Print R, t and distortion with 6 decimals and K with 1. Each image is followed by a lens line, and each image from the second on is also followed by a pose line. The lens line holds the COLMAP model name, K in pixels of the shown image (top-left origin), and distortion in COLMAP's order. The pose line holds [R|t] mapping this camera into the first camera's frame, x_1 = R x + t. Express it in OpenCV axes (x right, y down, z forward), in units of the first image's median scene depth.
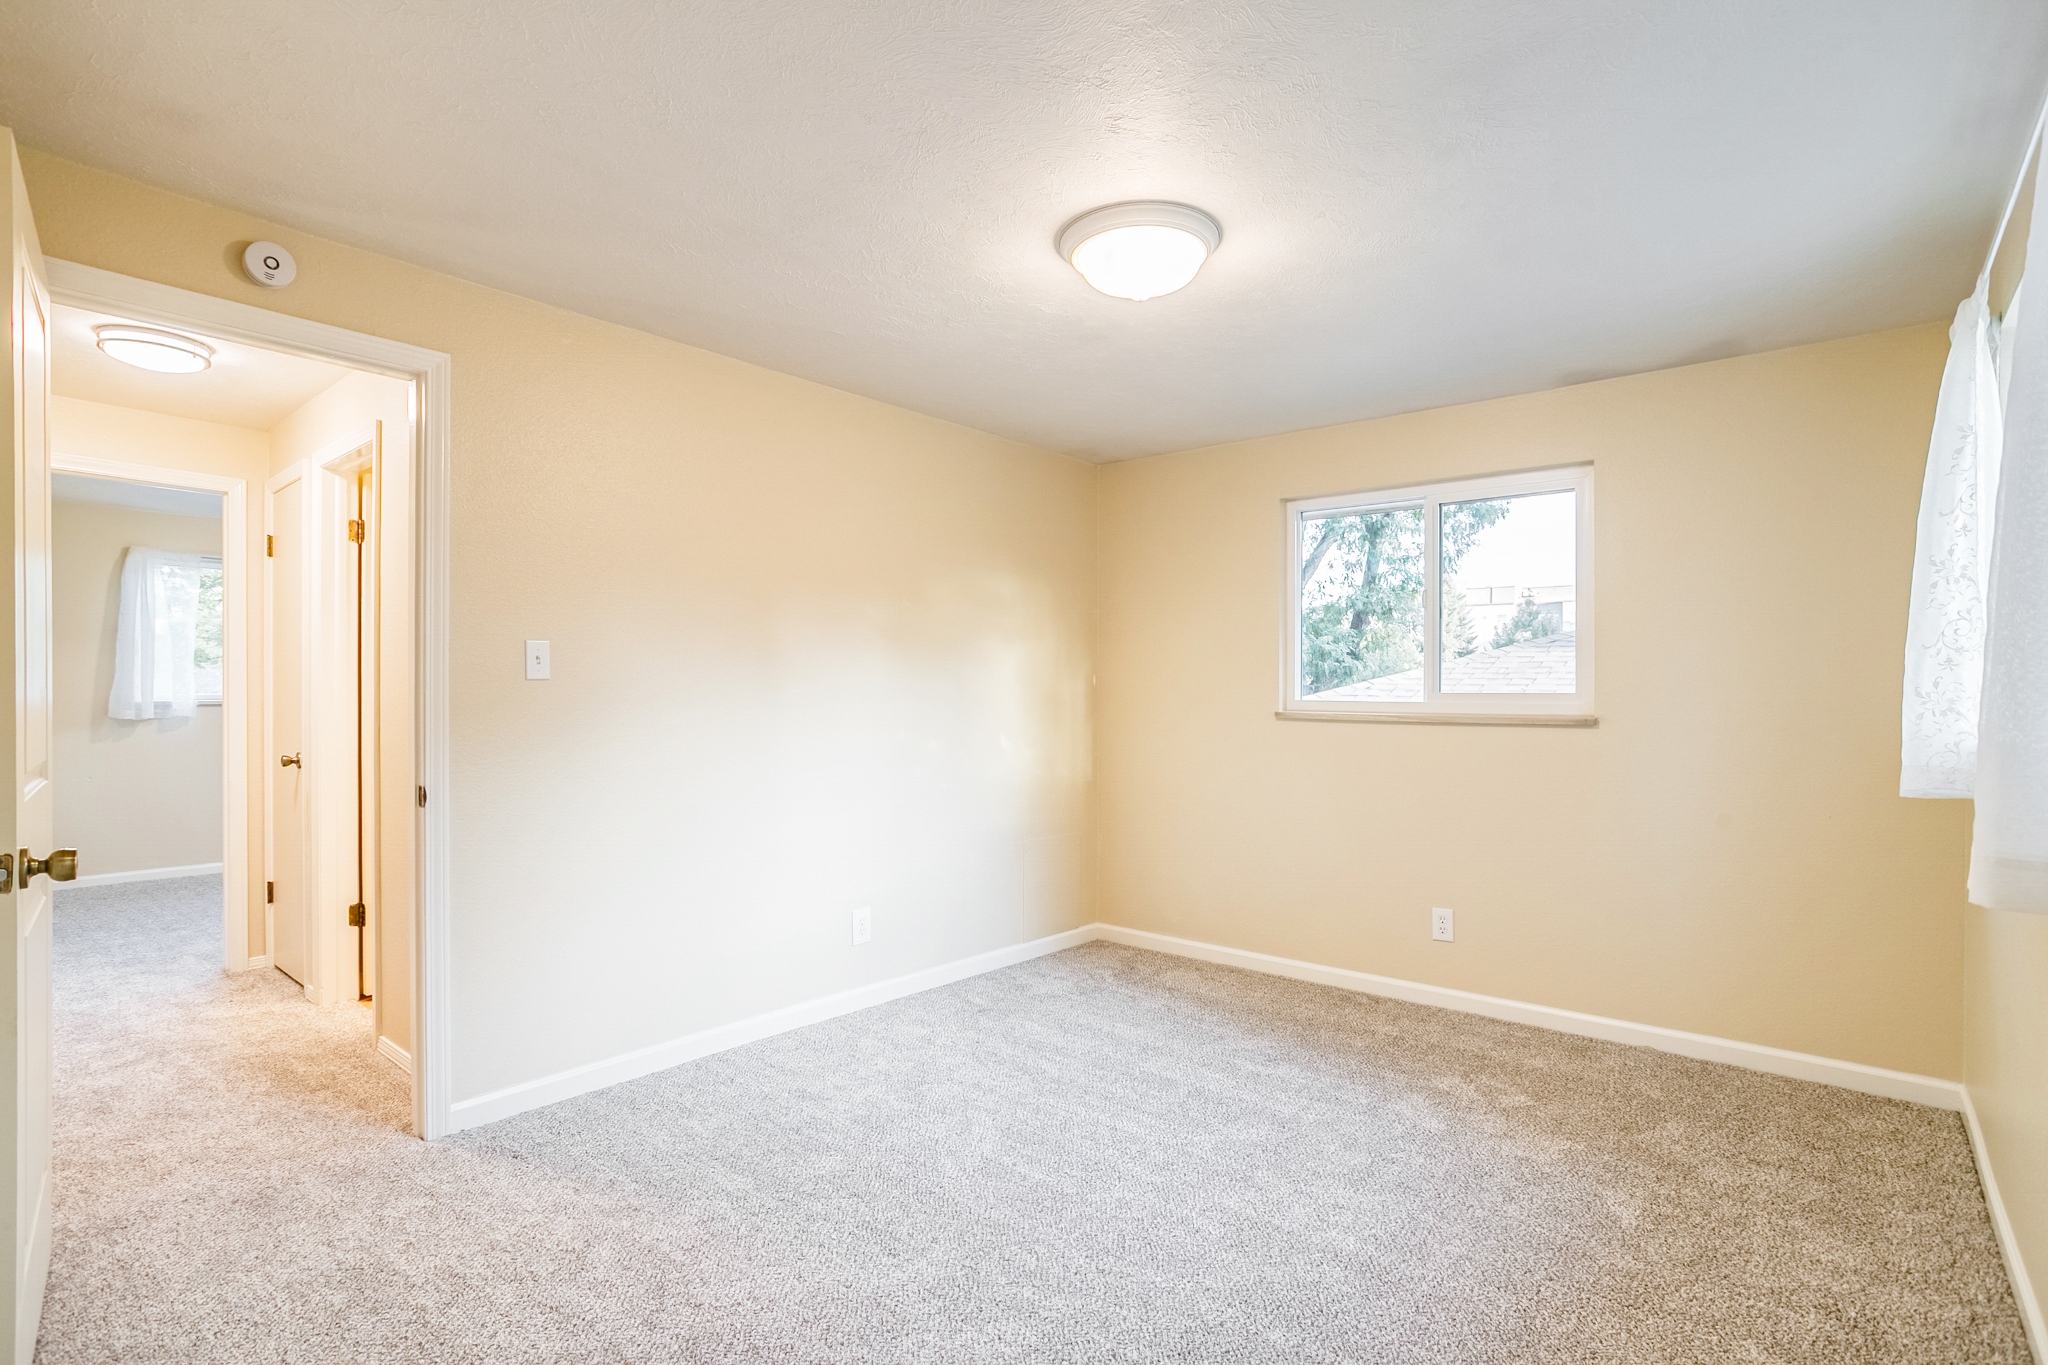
lens RADIAL K [[985.2, 0, 1015.0], [0, 985.2, 689.5], [0, 0, 1]] dist [-0.046965, 0.022820]
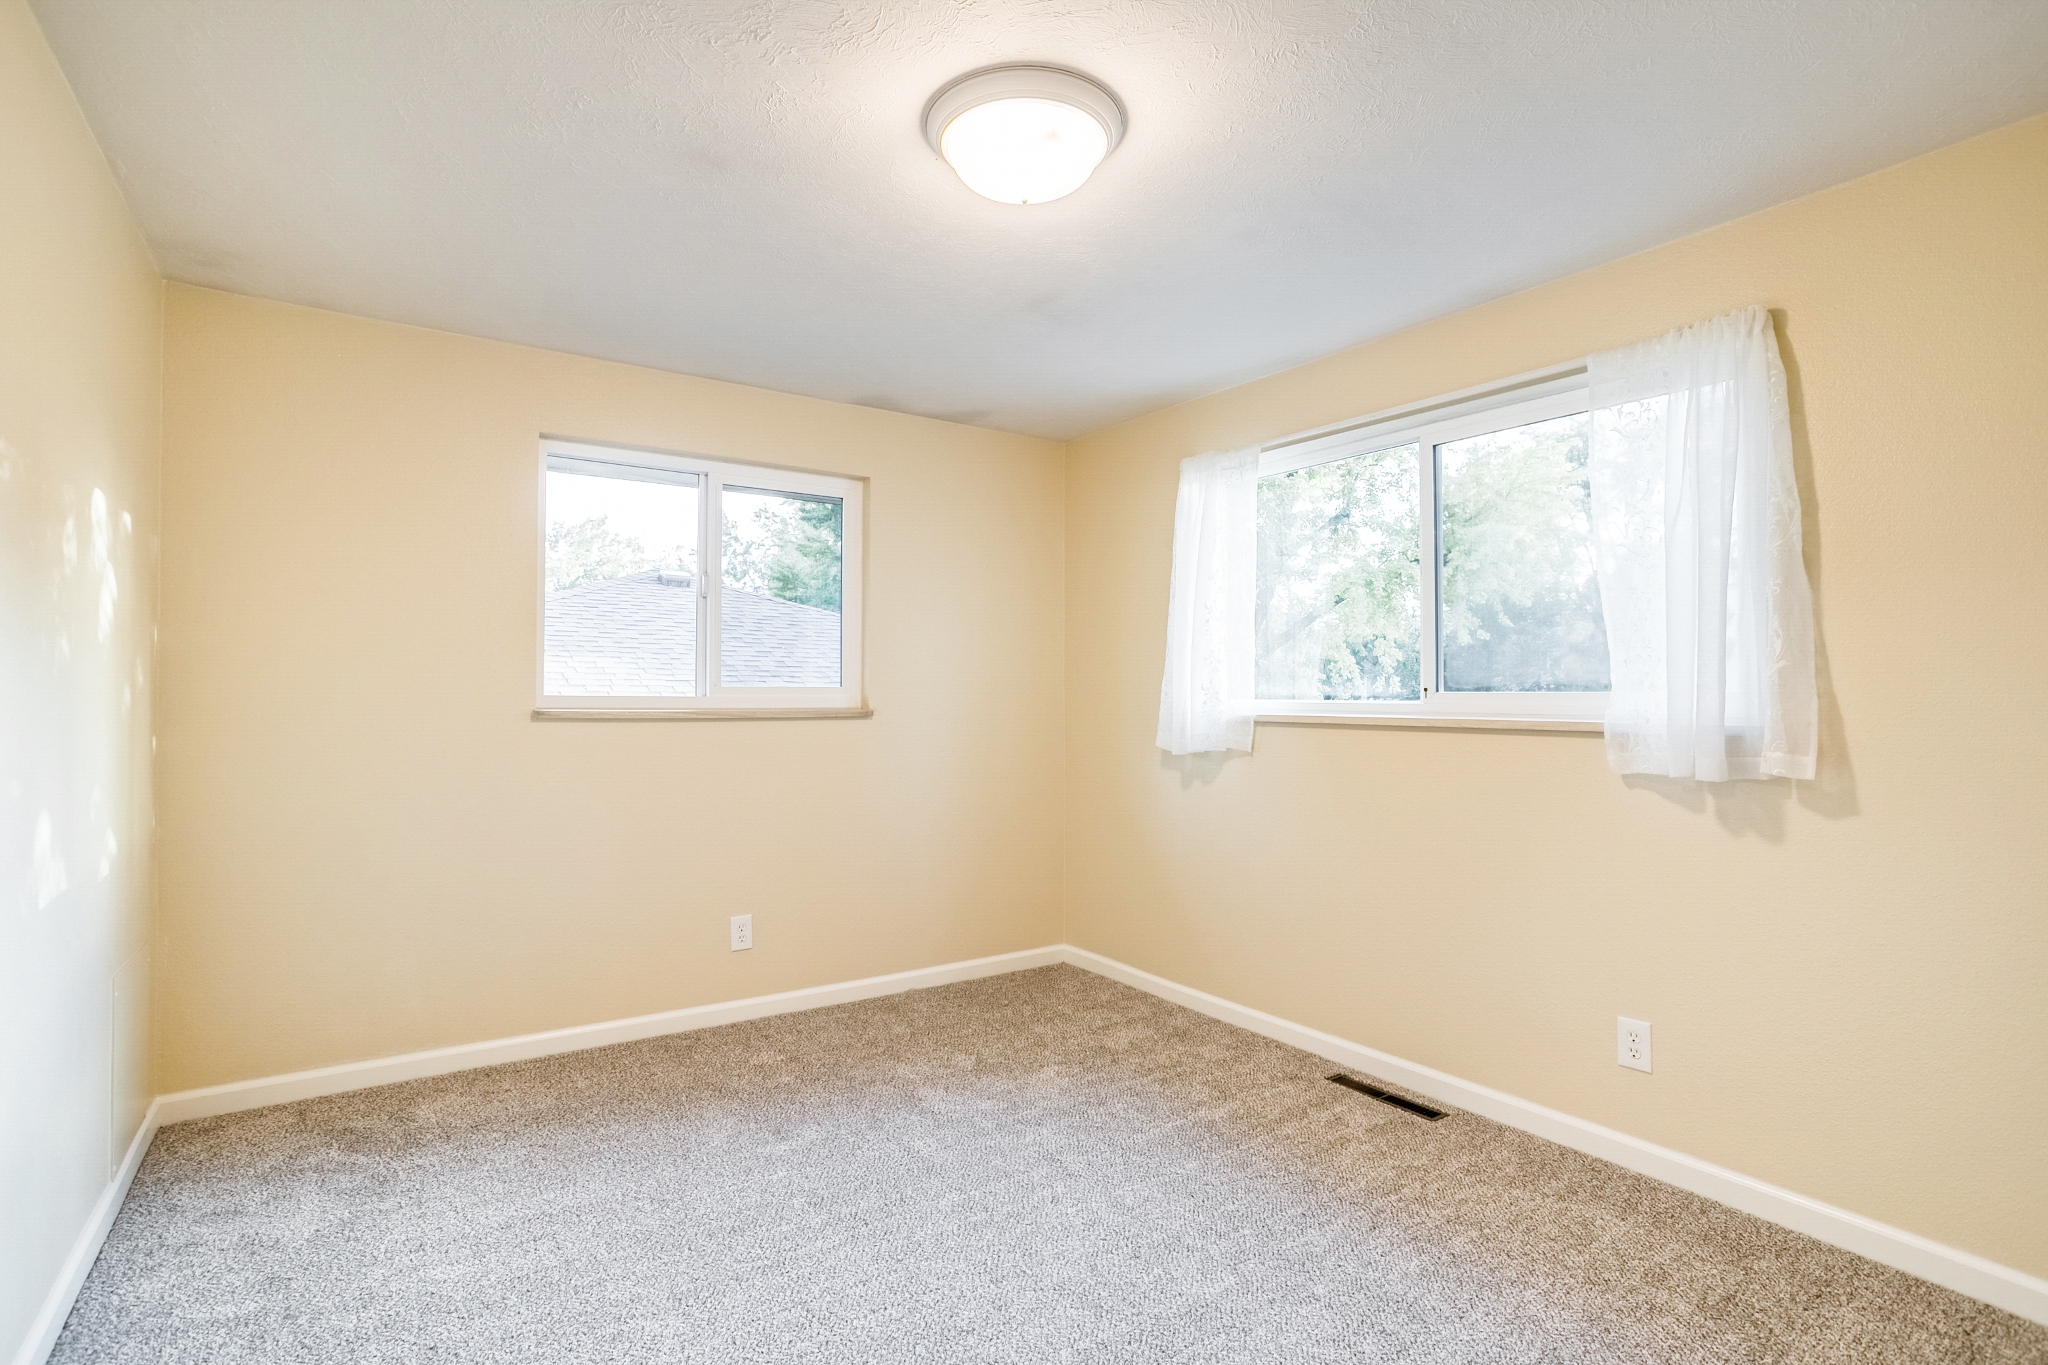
lens RADIAL K [[985.2, 0, 1015.0], [0, 985.2, 689.5], [0, 0, 1]] dist [-0.046965, 0.022820]
pose [[0.257500, -0.000307, 0.966278, -0.407965], [-0.008372, 0.999962, 0.002549, 0.001224], [-0.966242, -0.008746, 0.257487, 0.502639]]
